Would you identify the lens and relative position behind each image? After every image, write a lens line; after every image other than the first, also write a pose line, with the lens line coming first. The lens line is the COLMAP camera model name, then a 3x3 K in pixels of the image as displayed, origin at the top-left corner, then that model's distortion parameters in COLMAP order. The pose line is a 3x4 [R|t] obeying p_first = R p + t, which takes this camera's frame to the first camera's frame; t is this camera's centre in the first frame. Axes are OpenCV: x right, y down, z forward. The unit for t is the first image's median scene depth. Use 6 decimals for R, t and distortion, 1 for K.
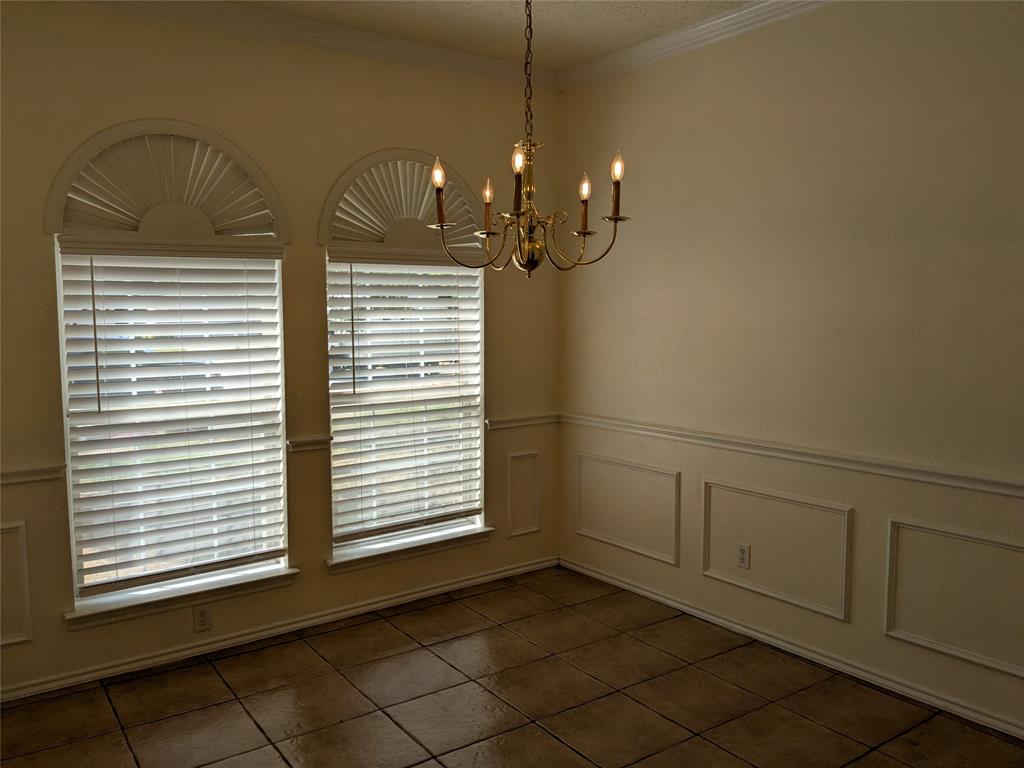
lens RADIAL K [[823.7, 0, 512.0], [0, 823.7, 384.0], [0, 0, 1]] dist [0.136379, -0.151279]
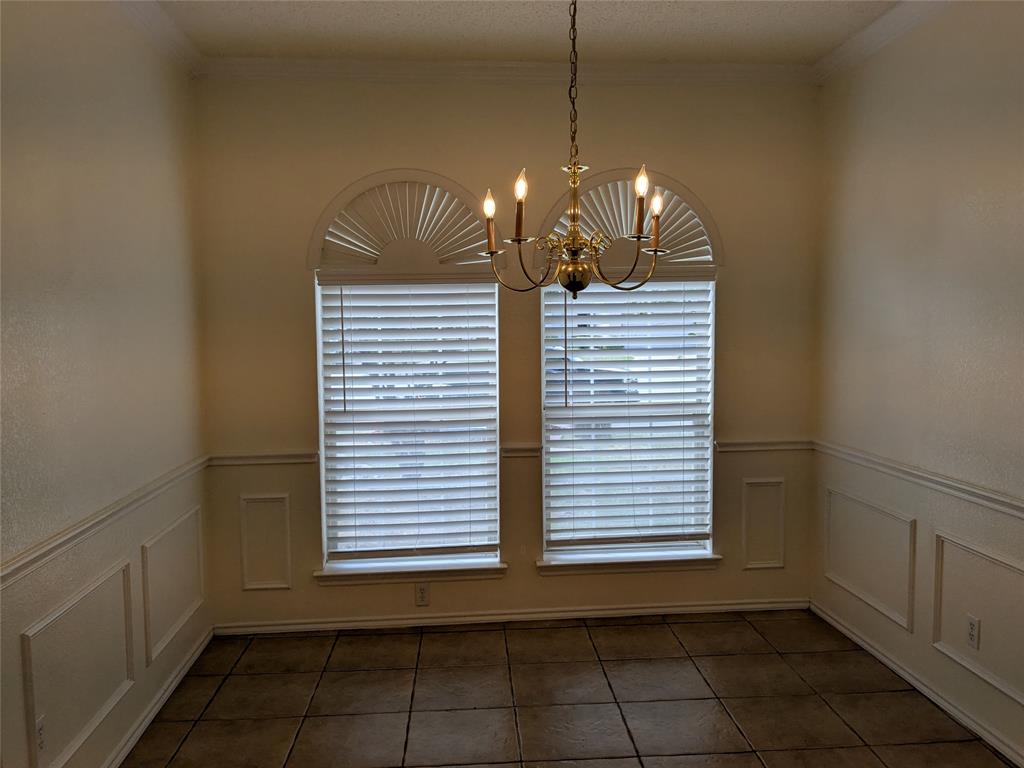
lens RADIAL K [[823.7, 0, 512.0], [0, 823.7, 384.0], [0, 0, 1]] dist [0.136379, -0.151279]
pose [[0.865118, 0.034369, -0.500389, 0.280627], [-0.039483, 0.999220, 0.000370, -0.015268], [0.500012, 0.019436, 0.865800, 0.060600]]
